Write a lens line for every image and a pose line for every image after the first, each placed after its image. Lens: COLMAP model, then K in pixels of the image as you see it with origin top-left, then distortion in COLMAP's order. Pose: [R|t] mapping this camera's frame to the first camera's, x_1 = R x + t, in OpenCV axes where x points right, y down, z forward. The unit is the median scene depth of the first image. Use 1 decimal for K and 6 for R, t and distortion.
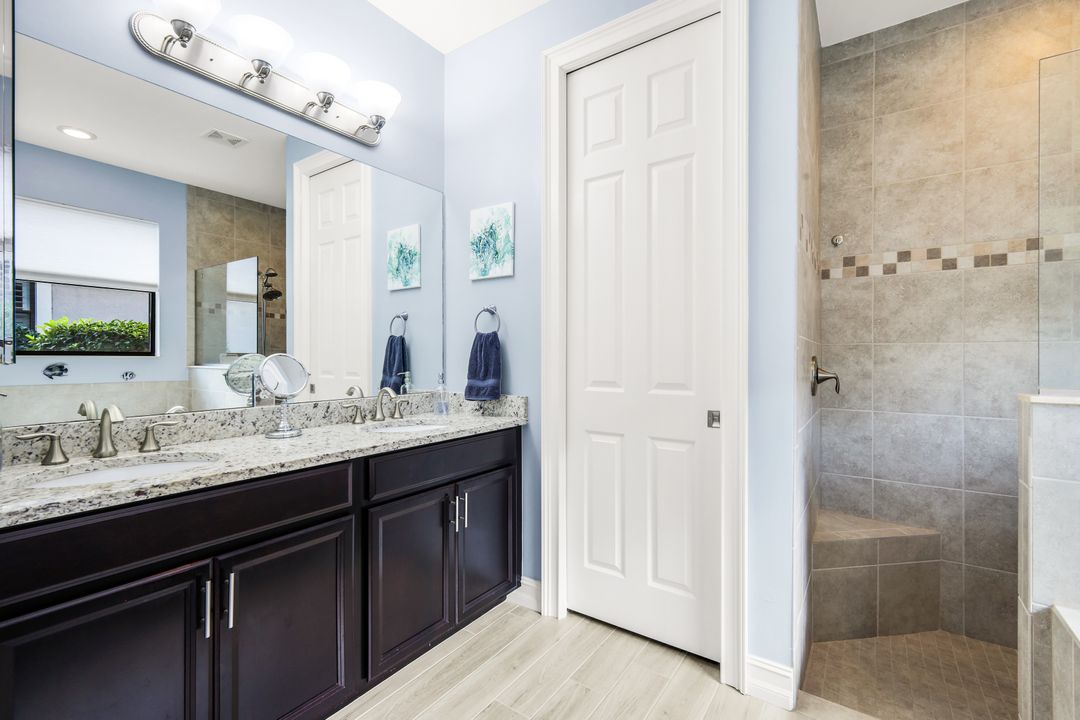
lens RADIAL K [[484.9, 0, 532.8], [0, 484.9, 359.5], [0, 0, 1]] dist [0.009310, -0.001248]
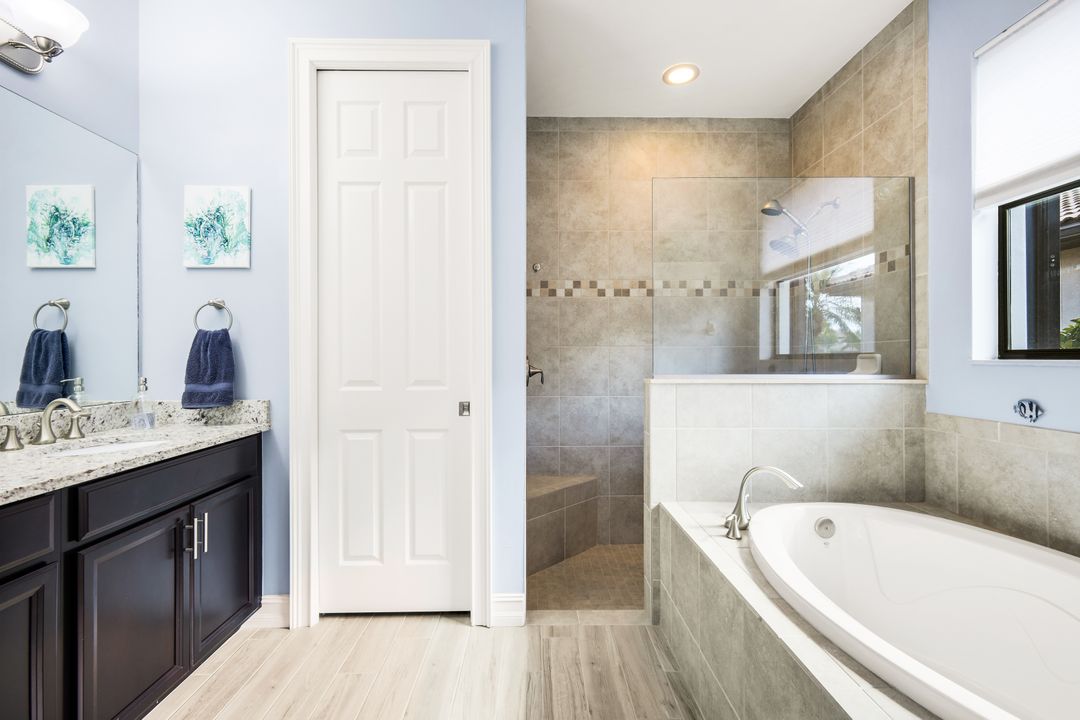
lens RADIAL K [[484.9, 0, 545.6], [0, 484.9, 360.7], [0, 0, 1]] dist [0.009310, -0.001248]
pose [[0.801946, -0.008474, 0.597337, -0.152308], [0.007244, 0.999964, 0.004460, 0.000268], [-0.597353, 0.000751, 0.801978, -0.066142]]
